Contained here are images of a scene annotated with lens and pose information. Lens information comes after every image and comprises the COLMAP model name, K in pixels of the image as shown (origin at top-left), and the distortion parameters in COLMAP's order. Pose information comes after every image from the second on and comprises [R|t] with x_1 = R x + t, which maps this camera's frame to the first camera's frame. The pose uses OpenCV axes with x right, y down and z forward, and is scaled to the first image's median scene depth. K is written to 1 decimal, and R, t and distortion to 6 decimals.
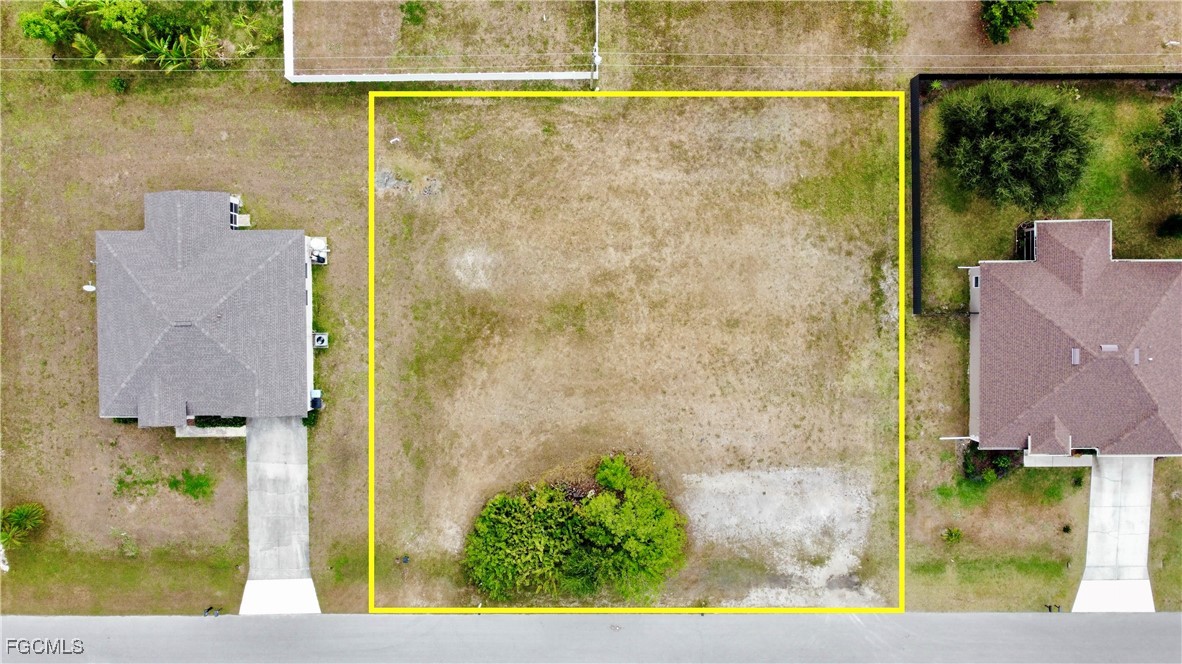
lens RADIAL K [[896.2, 0, 588.0], [0, 896.2, 336.6], [0, 0, 1]] dist [0.000962, -0.007121]
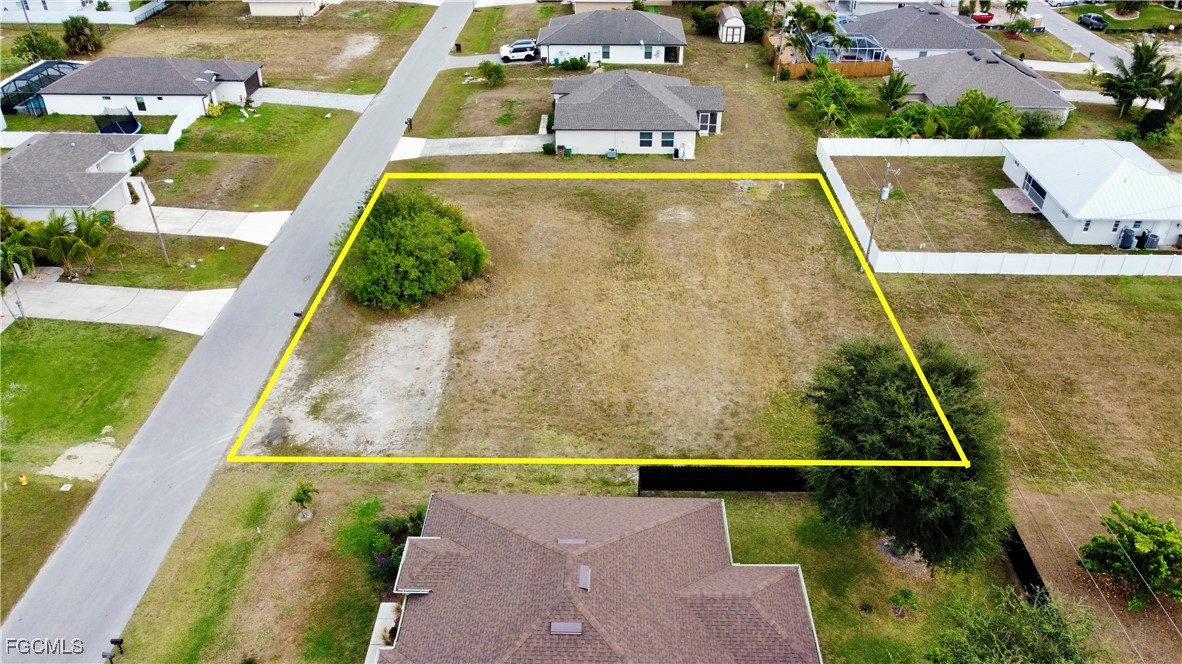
lens RADIAL K [[896.2, 0, 588.0], [0, 896.2, 336.6], [0, 0, 1]] dist [0.000962, -0.007121]
pose [[-0.035415, 0.553076, -0.832378, 0.860914], [-0.999009, -0.042068, 0.014553, 0.008055], [-0.026967, 0.832068, 0.554018, 0.516644]]
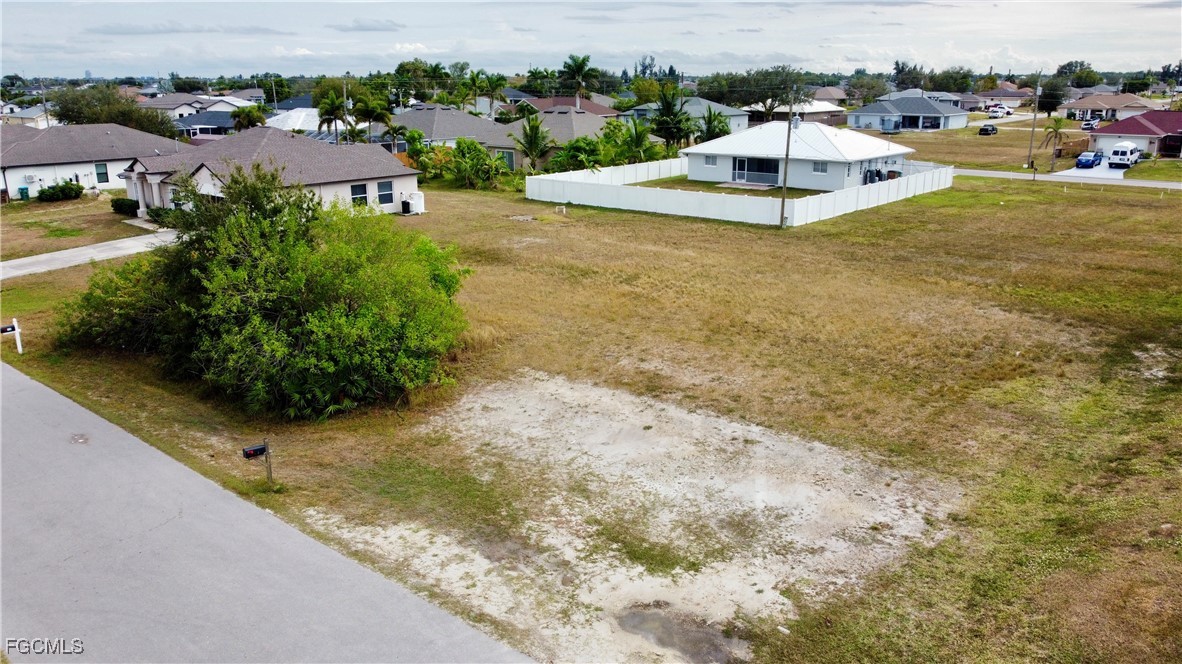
lens RADIAL K [[896.2, 0, 588.0], [0, 896.2, 336.6], [0, 0, 1]] dist [0.000962, -0.007121]
pose [[0.753263, 0.185210, -0.631104, 0.399743], [-0.657440, 0.184067, -0.730679, 0.447883], [-0.019163, 0.965306, 0.260415, 0.872970]]
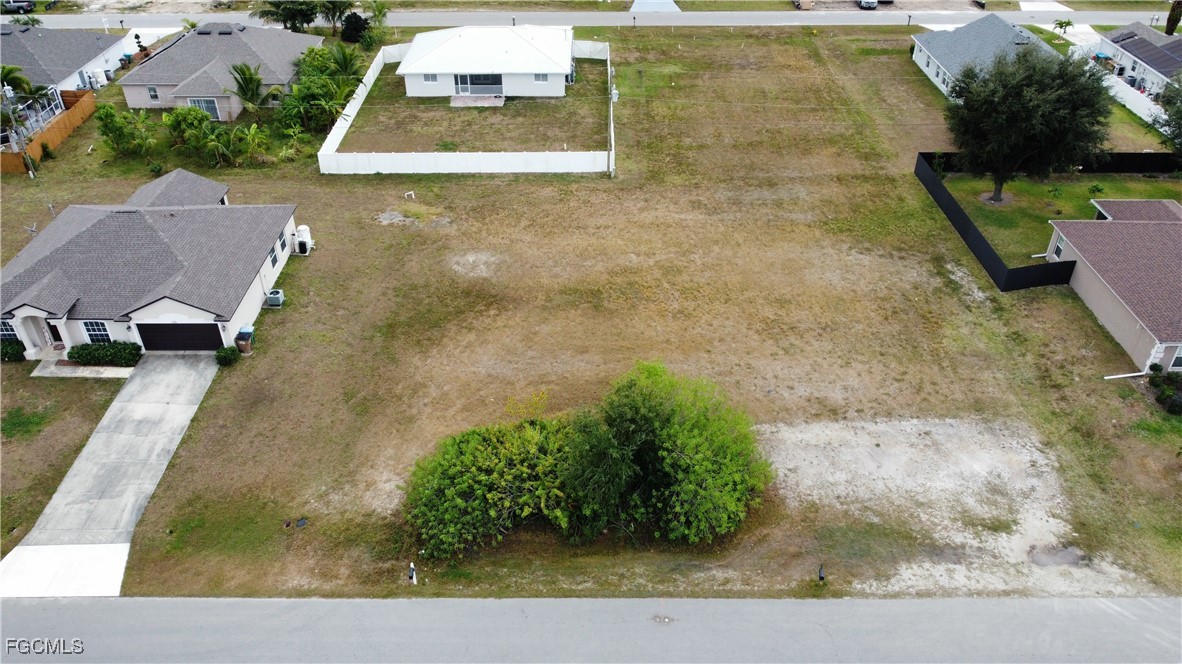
lens RADIAL K [[896.2, 0, 588.0], [0, 896.2, 336.6], [0, 0, 1]] dist [0.000962, -0.007121]
pose [[0.999953, 0.007609, -0.005960, -0.011619], [-0.009170, 0.551855, -0.833890, 0.679767], [-0.003056, 0.833905, 0.551899, 0.574611]]
